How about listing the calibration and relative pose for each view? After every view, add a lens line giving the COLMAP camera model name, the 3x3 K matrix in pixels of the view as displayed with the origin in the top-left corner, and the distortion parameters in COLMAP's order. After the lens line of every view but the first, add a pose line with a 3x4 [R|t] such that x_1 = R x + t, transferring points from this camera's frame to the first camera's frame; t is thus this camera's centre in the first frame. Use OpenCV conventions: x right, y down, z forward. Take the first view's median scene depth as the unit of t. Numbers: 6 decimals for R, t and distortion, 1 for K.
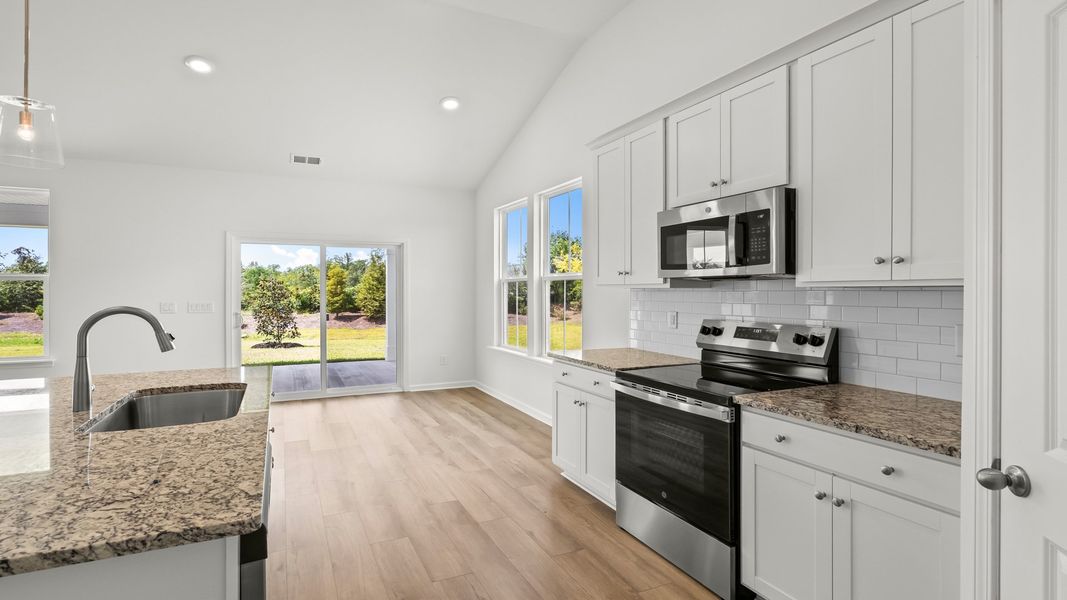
lens RADIAL K [[519.0, 0, 531.3], [0, 519.0, 299.7], [0, 0, 1]] dist [-0.012788, 0.003206]
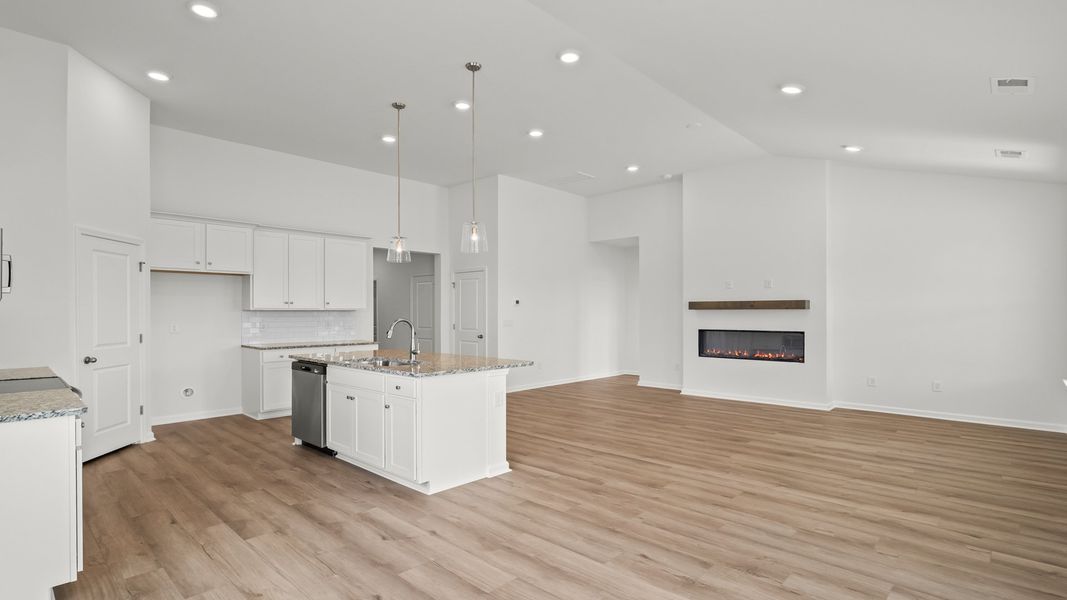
lens RADIAL K [[519.0, 0, 541.1], [0, 519.0, 315.0], [0, 0, 1]] dist [-0.012788, 0.003206]
pose [[-0.930527, -0.000183, -0.366224, -0.258917], [-0.007154, 0.999818, 0.017678, -0.028365], [0.366154, 0.019070, -0.930359, 1.783034]]
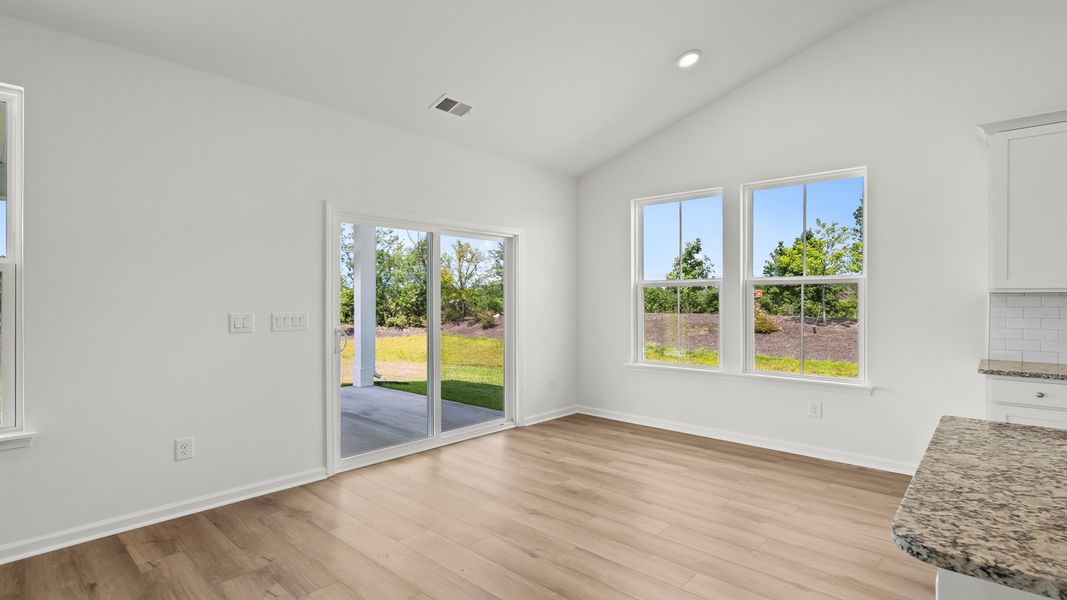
lens RADIAL K [[519.0, 0, 534.5], [0, 519.0, 300.0], [0, 0, 1]] dist [-0.012788, 0.003206]
pose [[0.928644, -0.003635, 0.370955, -0.928543], [0.008579, 0.999895, -0.011677, -0.005761], [-0.370874, 0.014026, 0.928577, 0.491625]]
